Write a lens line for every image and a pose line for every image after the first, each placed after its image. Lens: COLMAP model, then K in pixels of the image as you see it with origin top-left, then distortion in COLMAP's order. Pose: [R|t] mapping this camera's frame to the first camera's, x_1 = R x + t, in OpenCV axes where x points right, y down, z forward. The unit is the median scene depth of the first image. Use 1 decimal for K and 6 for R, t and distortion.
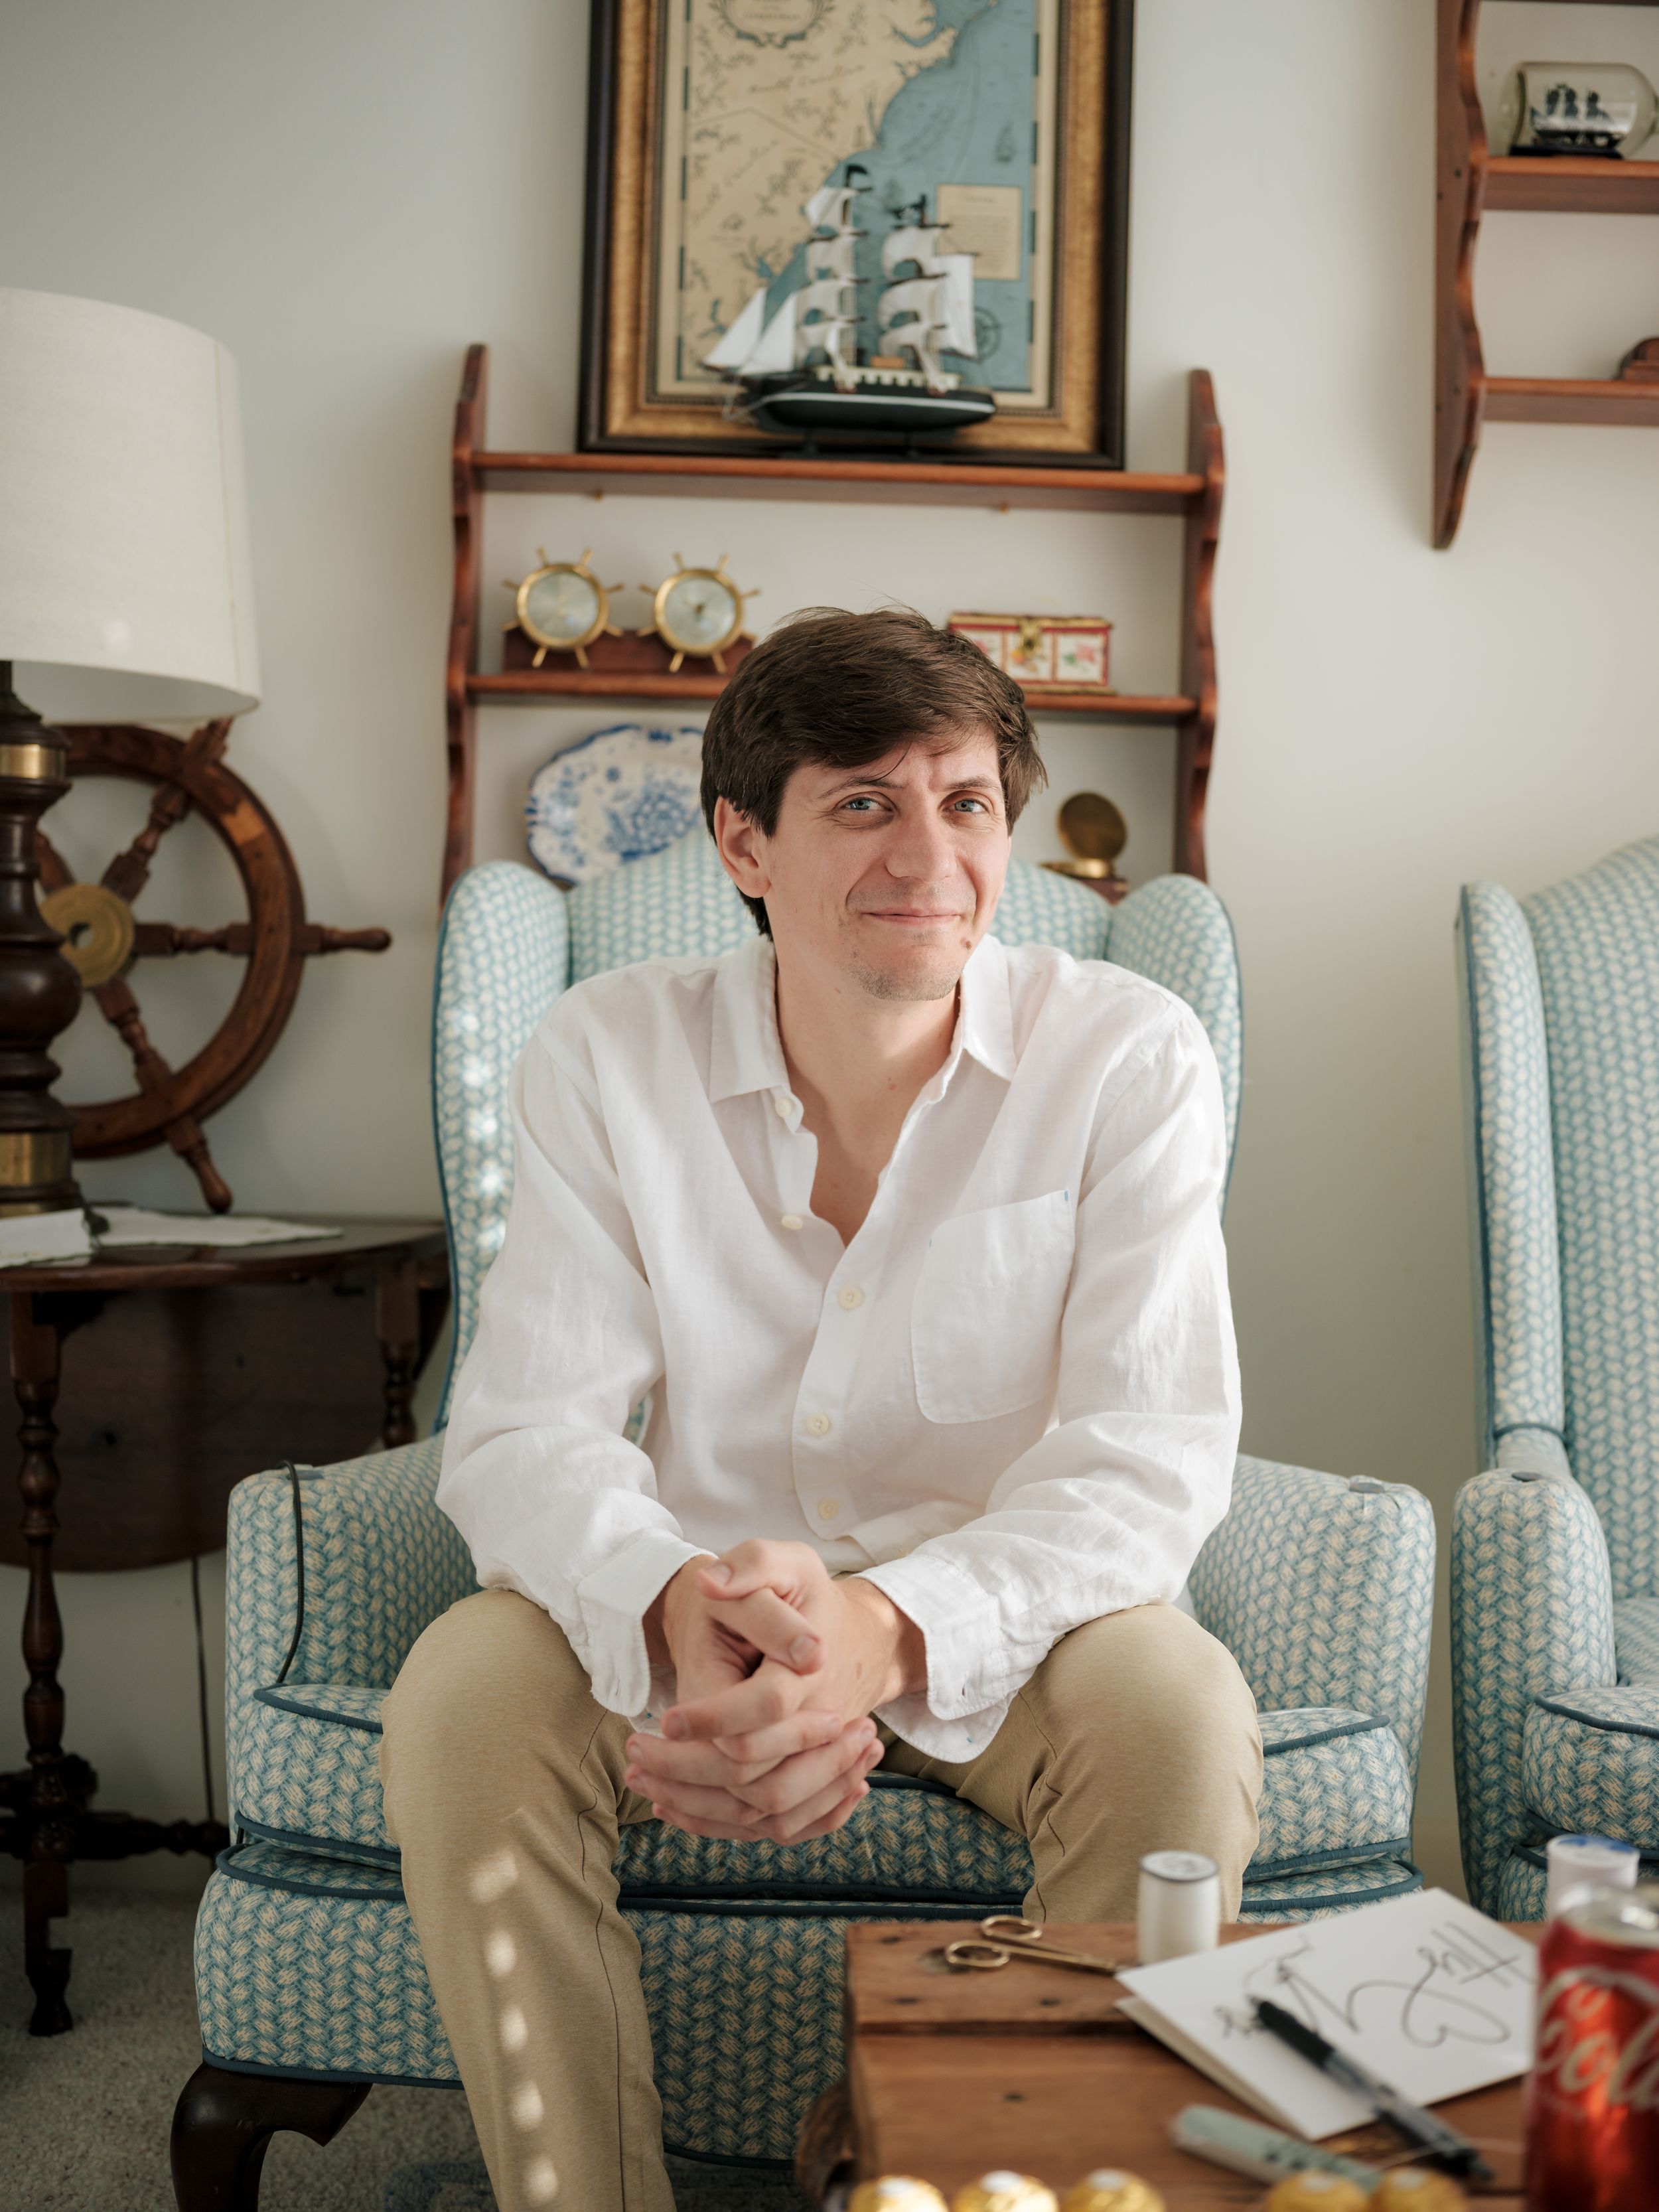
lens RADIAL K [[2552.0, 0, 819.8], [0, 2552.0, 1104.6], [0, 0, 1]] dist [-0.057939, 0.000000]
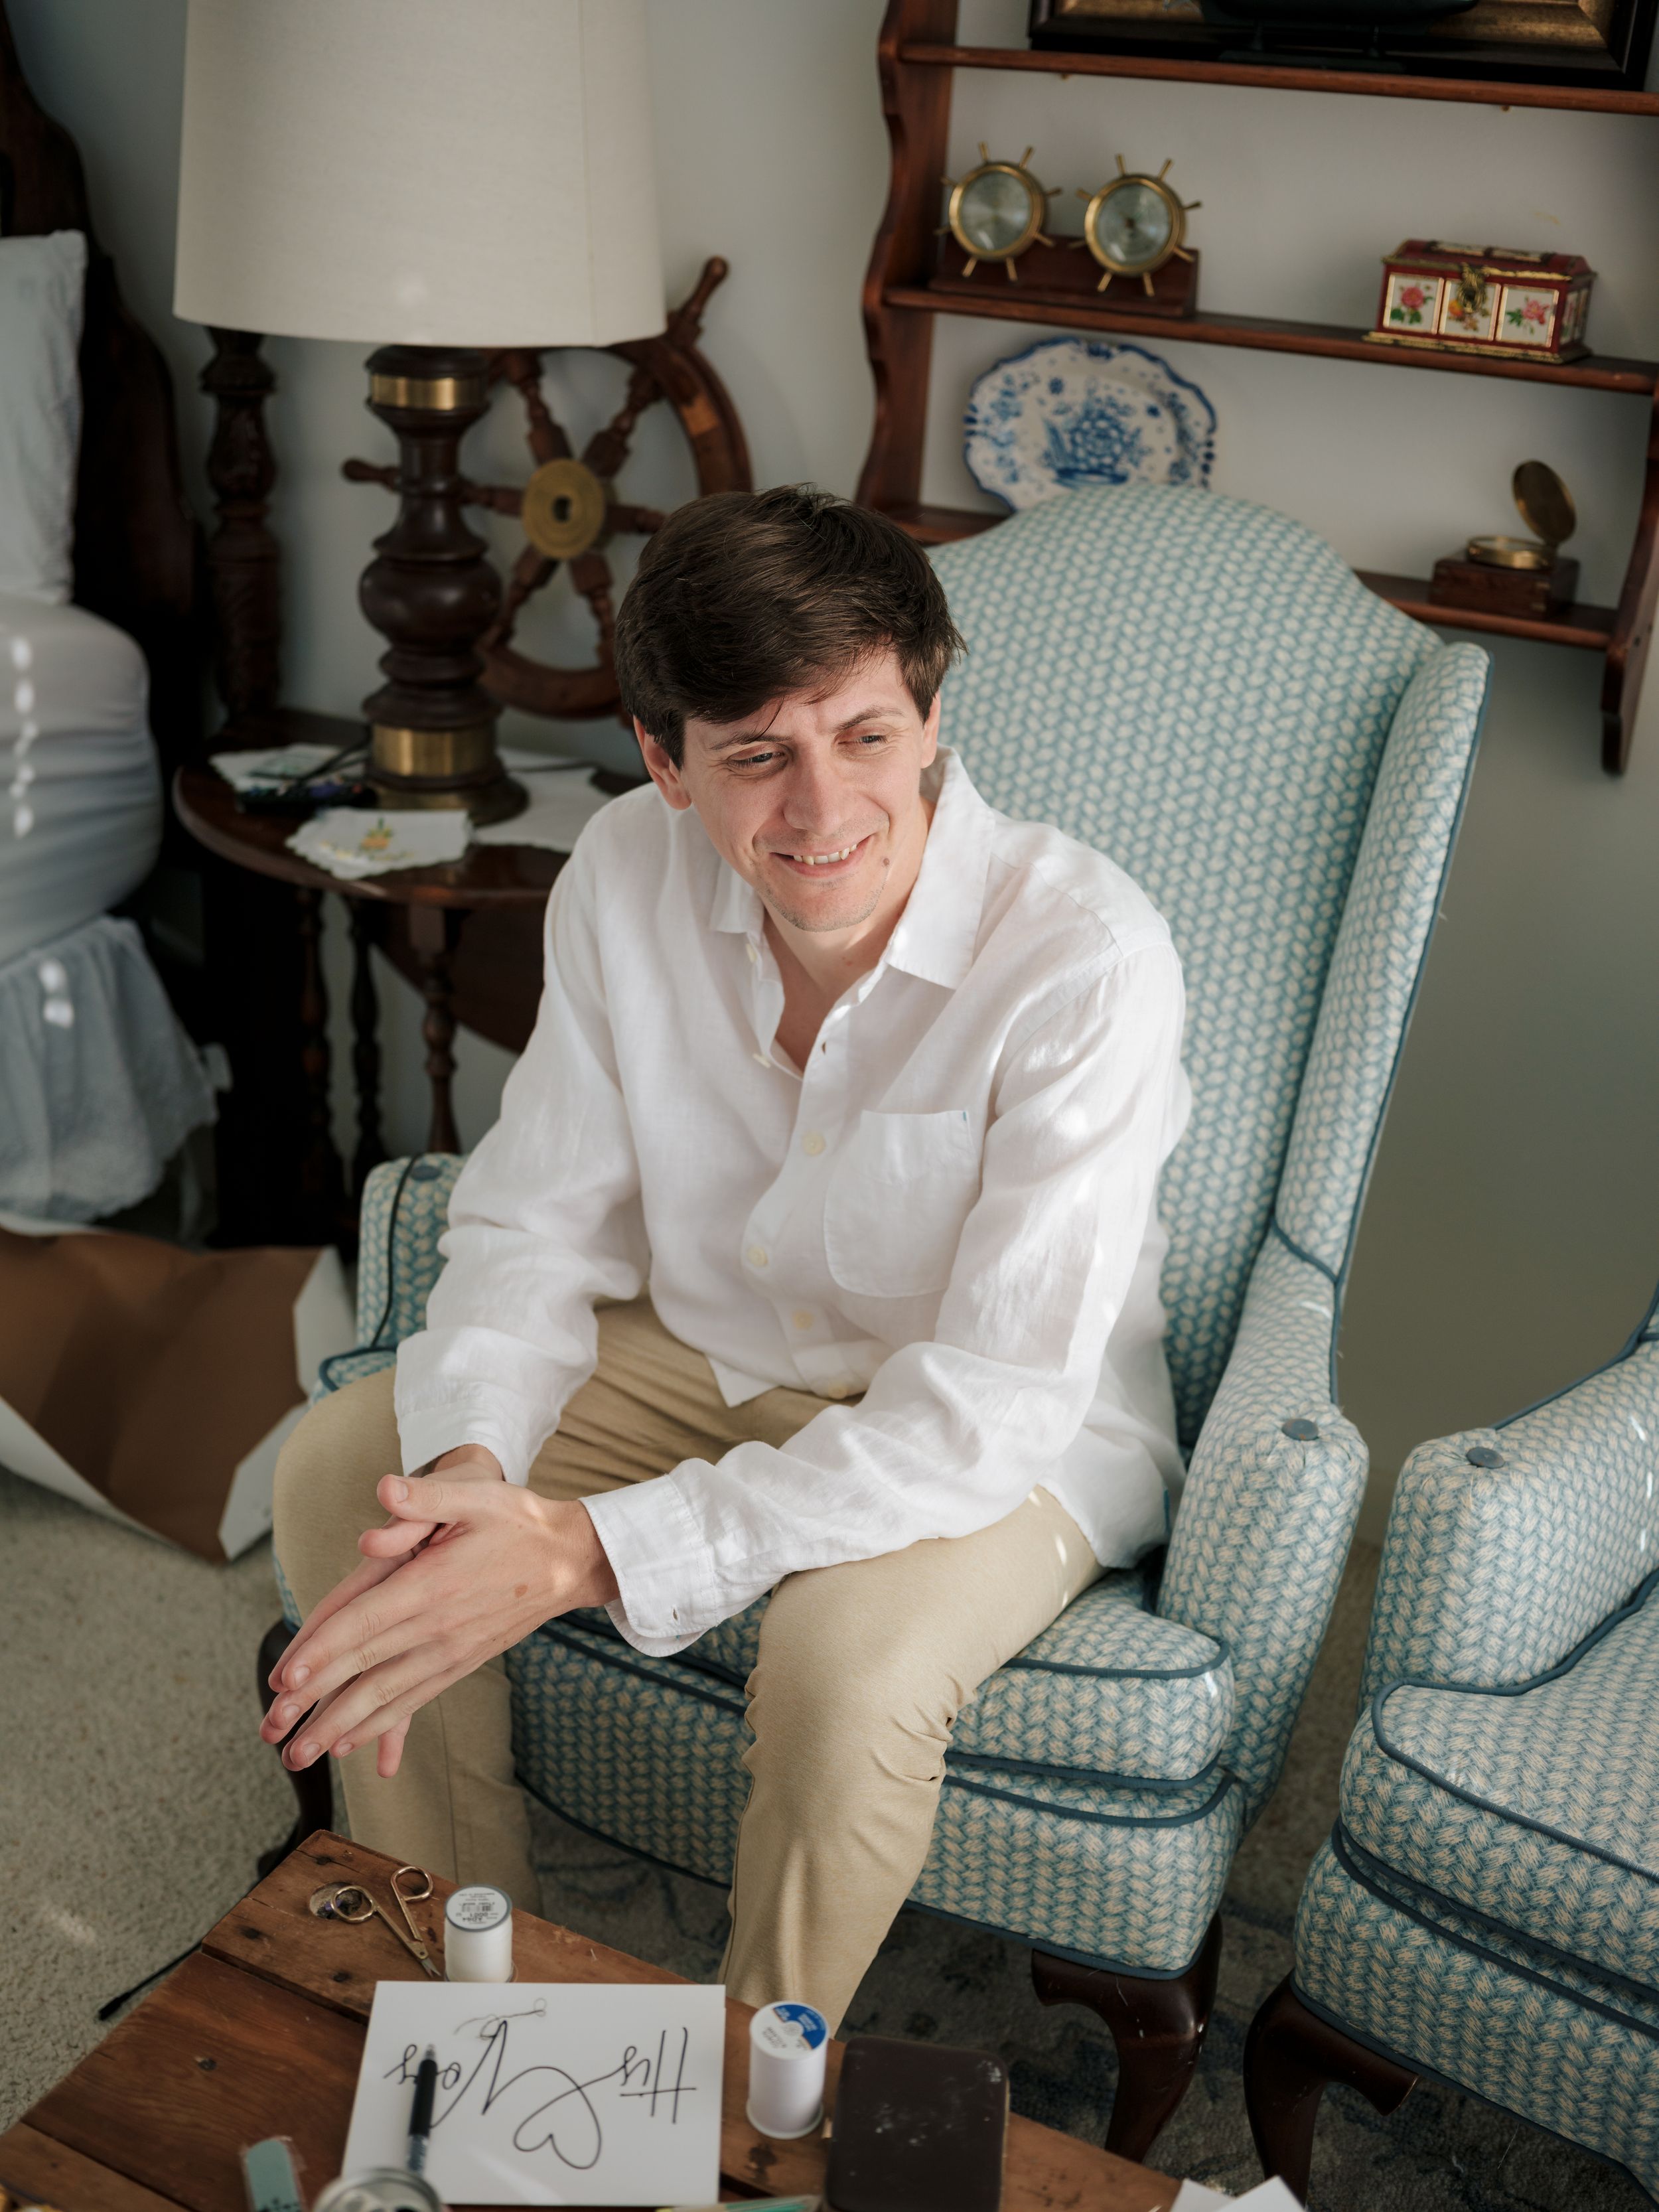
lens RADIAL K [[2552.0, 0, 814.4], [0, 2552.0, 1117.4], [0, 0, 1]] dist [-0.057939, 0.000000]
pose [[0.866937, 0.220197, -0.447139, 0.333425], [-0.049085, 0.930475, 0.363051, -0.220444], [0.495995, -0.292795, 0.817472, 0.100562]]
